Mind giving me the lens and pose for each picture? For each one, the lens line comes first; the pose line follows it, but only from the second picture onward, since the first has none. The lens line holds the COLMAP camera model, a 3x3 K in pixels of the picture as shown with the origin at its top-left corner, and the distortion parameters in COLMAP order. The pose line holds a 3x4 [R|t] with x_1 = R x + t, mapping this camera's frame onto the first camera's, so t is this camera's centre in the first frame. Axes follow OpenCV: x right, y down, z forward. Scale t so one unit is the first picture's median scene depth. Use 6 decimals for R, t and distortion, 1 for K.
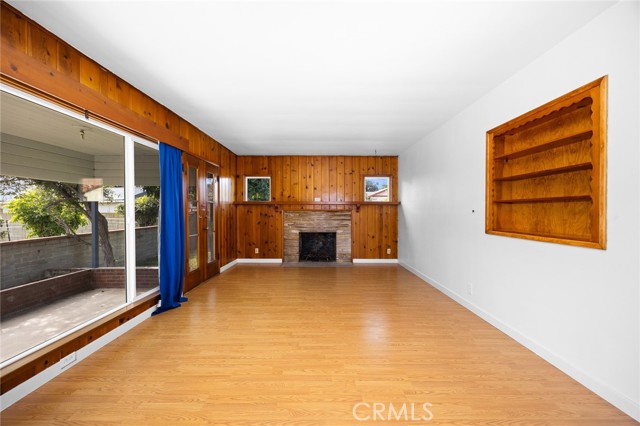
lens RADIAL K [[243.3, 0, 320.0], [0, 243.3, 213.0], [0, 0, 1]] dist [-0.001239, -0.000163]
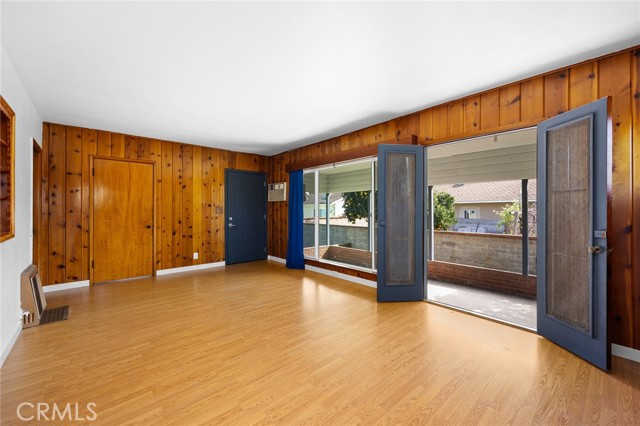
lens RADIAL K [[255.9, 0, 322.2], [0, 255.9, 206.5], [0, 0, 1]] dist [-0.000070, 0.000018]
pose [[-0.741038, -0.001599, -0.671461, 0.232767], [-0.008545, 0.999939, 0.007049, -0.014147], [0.671409, 0.010962, -0.741006, 0.902352]]
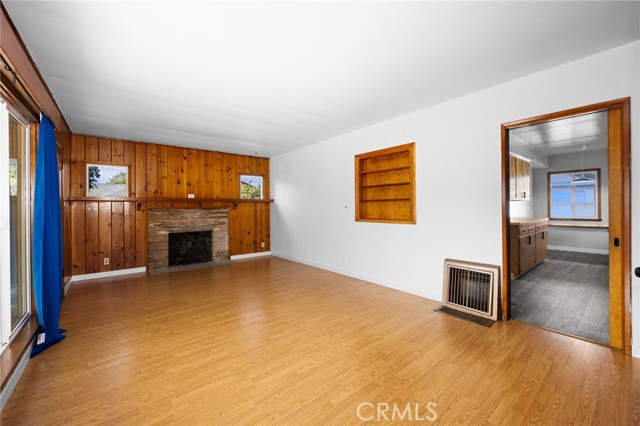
lens RADIAL K [[255.9, 0, 322.2], [0, 255.9, 206.5], [0, 0, 1]] dist [-0.000070, 0.000018]
pose [[0.773675, -0.007234, 0.633542, -0.243909], [0.016960, 0.999813, -0.009295, 0.001438], [-0.633356, 0.017936, 0.773653, -0.058387]]
